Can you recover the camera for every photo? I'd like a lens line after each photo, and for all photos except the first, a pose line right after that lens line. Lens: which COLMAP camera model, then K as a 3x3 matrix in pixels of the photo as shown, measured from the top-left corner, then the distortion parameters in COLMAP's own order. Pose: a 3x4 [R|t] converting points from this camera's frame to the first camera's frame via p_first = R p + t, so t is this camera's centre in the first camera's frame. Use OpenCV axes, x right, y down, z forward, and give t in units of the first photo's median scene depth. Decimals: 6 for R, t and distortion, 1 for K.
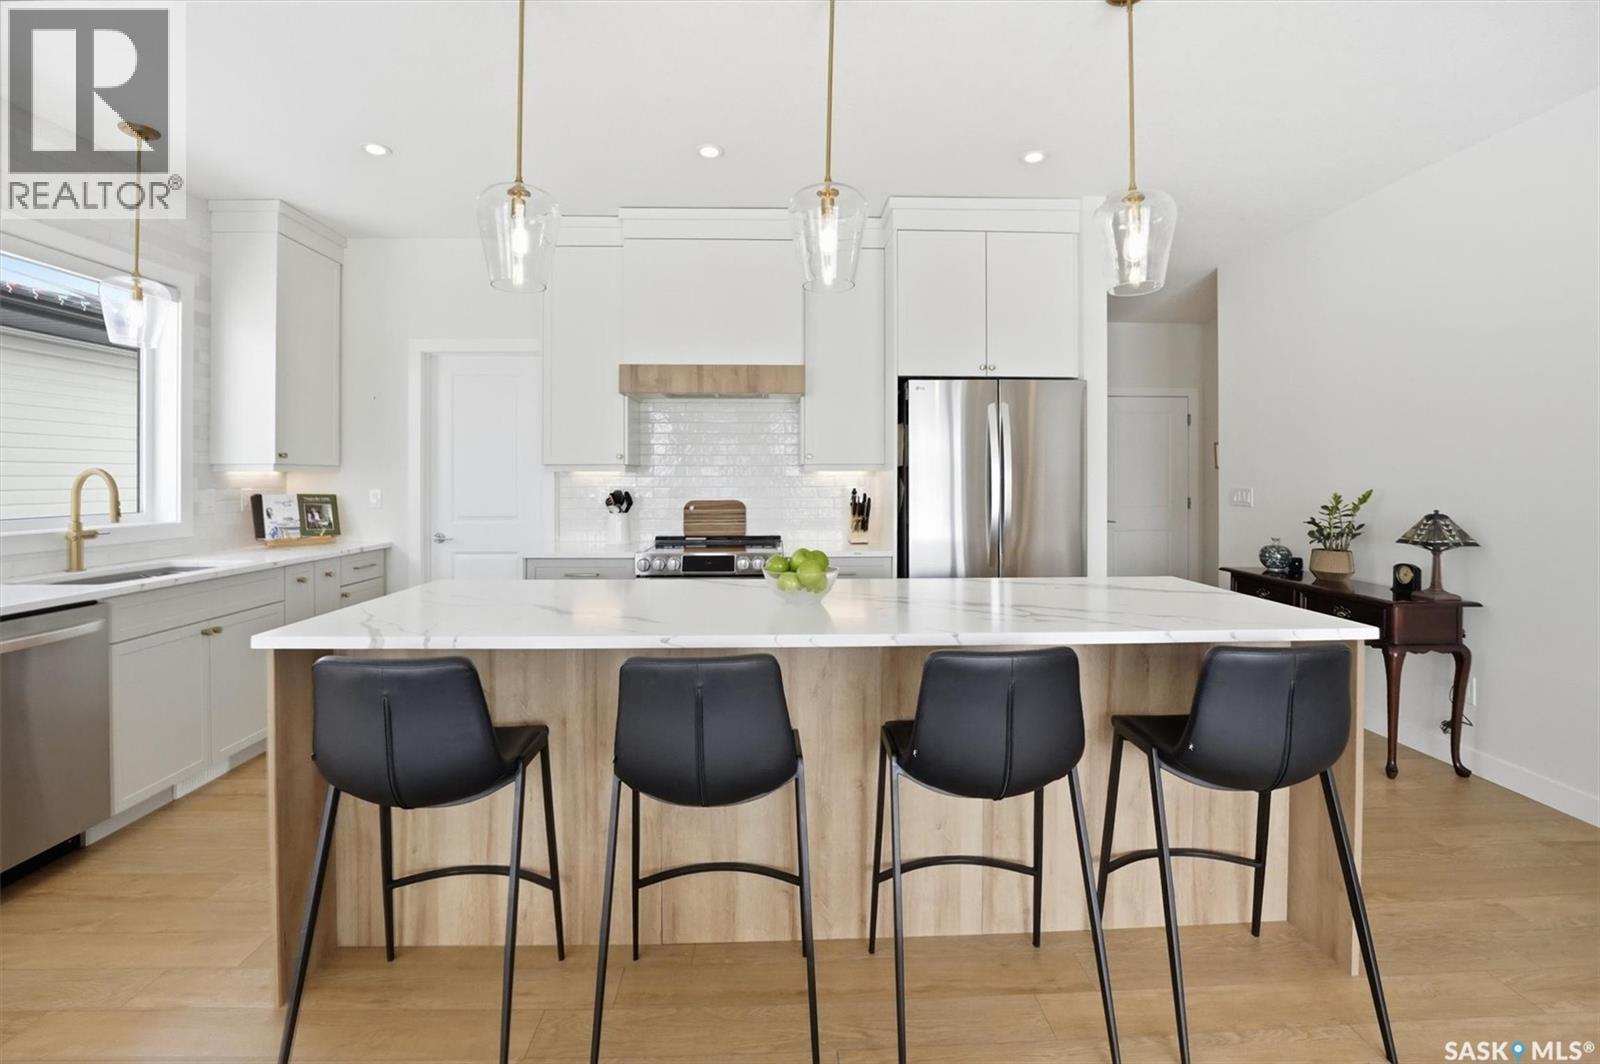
lens RADIAL K [[685.0, 0, 797.0], [0, 685.0, 478.9], [0, 0, 1]] dist [-0.022170, -0.000022]
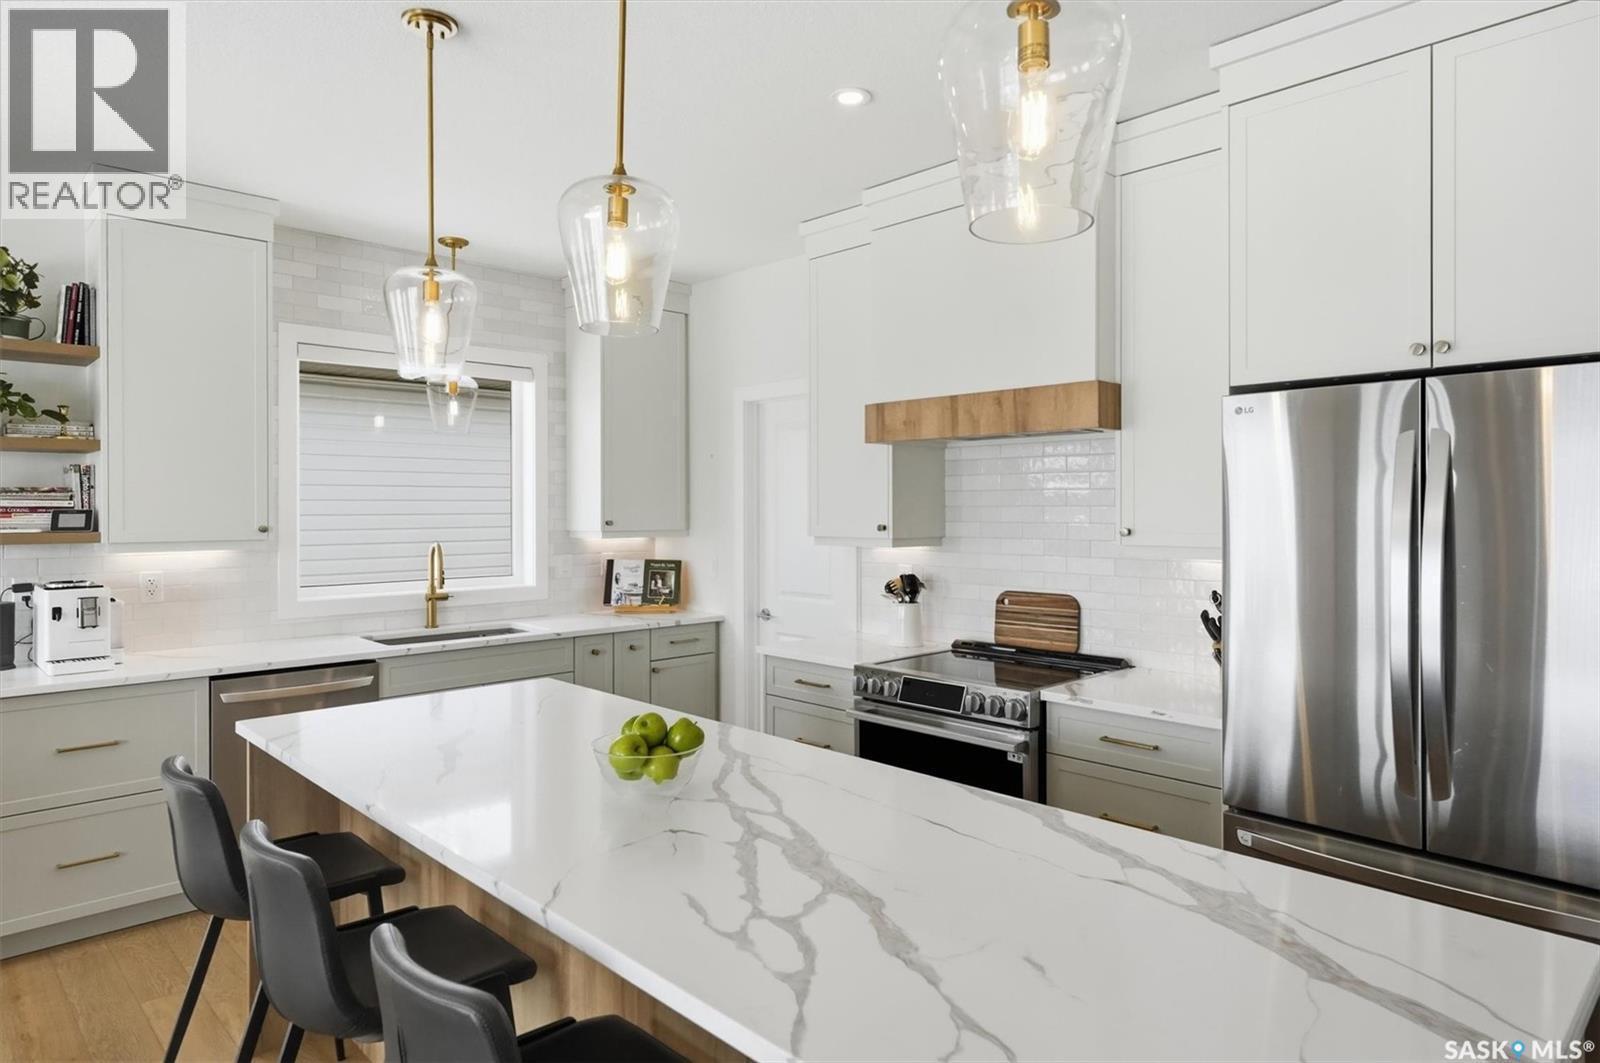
lens RADIAL K [[939.0, 0, 797.8], [0, 939.0, 498.9], [0, 0, 1]] dist [0.001369, 0.000016]
pose [[0.676200, -0.006606, -0.736689, 0.410152], [-0.001244, 0.999948, -0.010108, -0.051834], [0.736717, 0.007751, 0.676156, 0.248151]]
